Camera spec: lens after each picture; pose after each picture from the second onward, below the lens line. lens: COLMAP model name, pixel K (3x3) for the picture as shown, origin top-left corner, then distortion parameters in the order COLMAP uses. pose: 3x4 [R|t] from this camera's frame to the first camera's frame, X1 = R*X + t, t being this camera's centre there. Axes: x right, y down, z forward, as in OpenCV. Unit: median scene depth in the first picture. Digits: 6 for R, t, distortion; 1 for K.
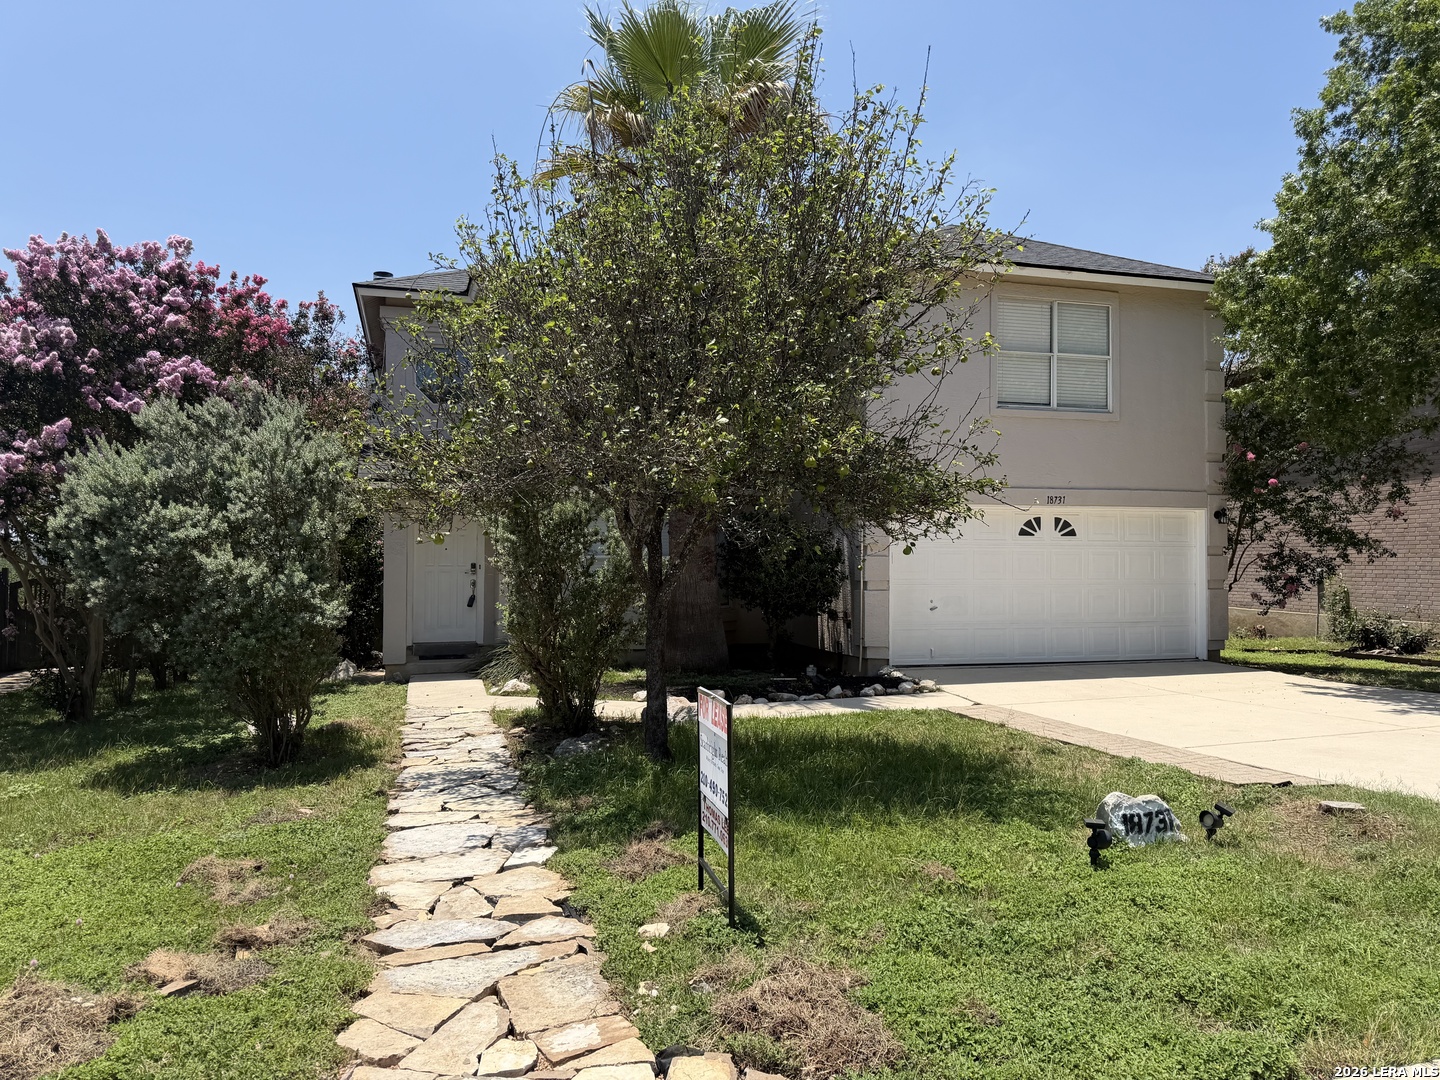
lens RADIAL K [[1010.1, 0, 719.7], [0, 1010.1, 548.7], [0, 0, 1]] dist [0.055908, 0.001491]
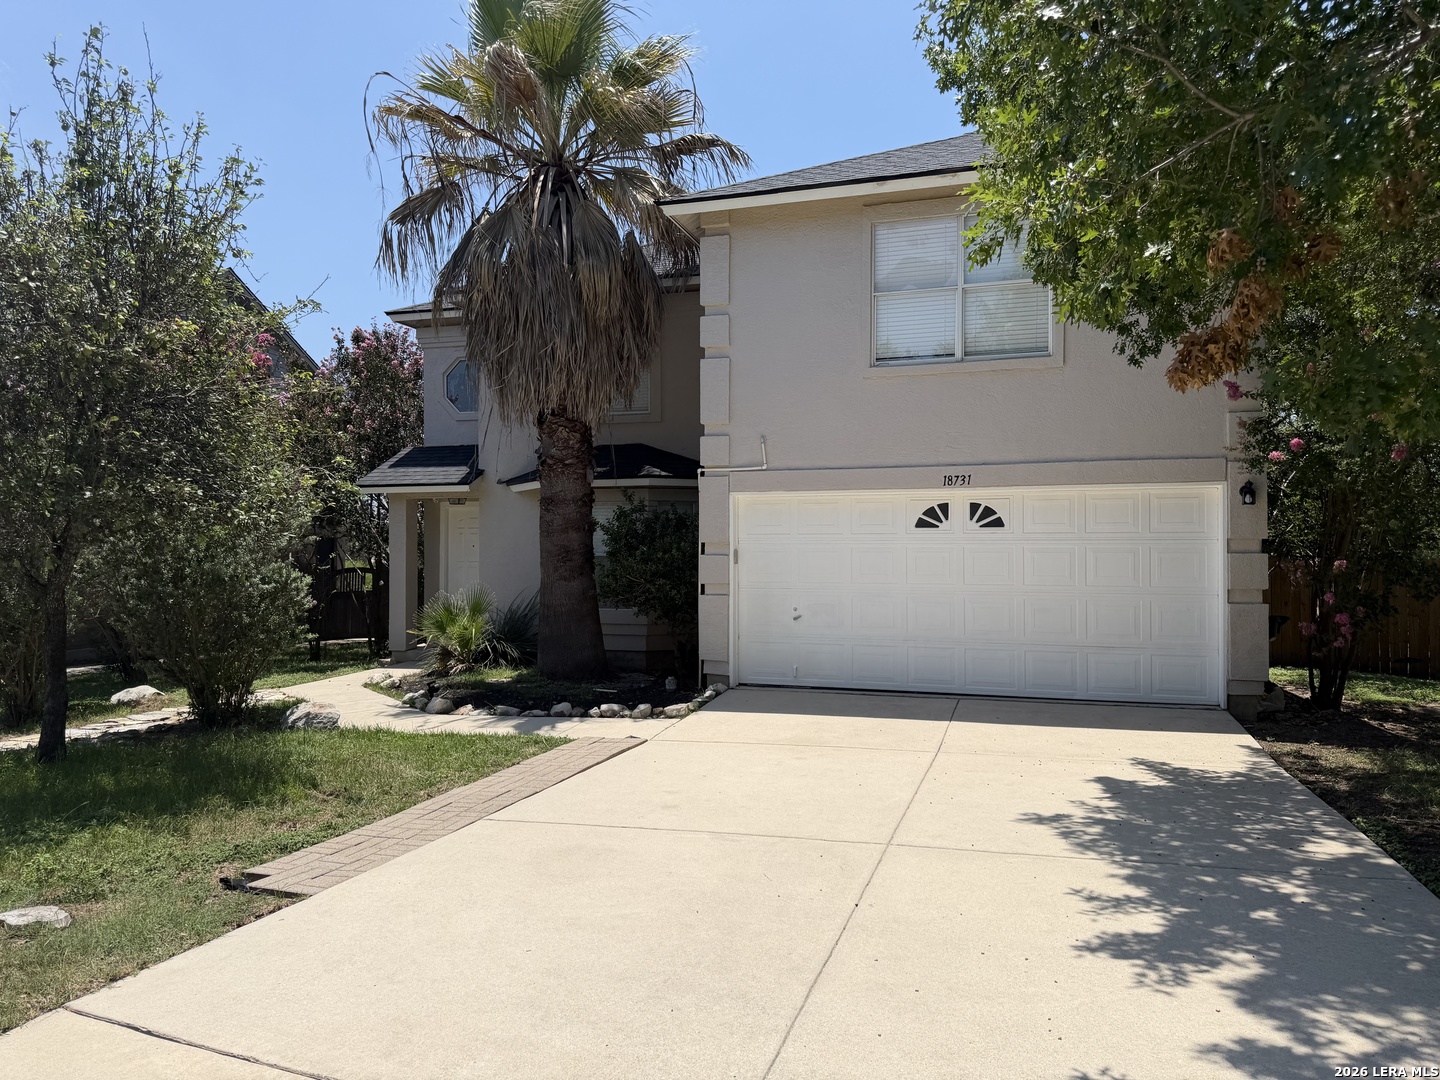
lens RADIAL K [[1010.1, 0, 719.6], [0, 1010.1, 538.9], [0, 0, 1]] dist [0.055908, 0.001491]
pose [[0.826330, -0.010215, -0.563093, 0.747048], [0.010492, 0.999941, -0.002743, -0.004811], [0.563088, -0.003641, 0.826389, 0.337689]]
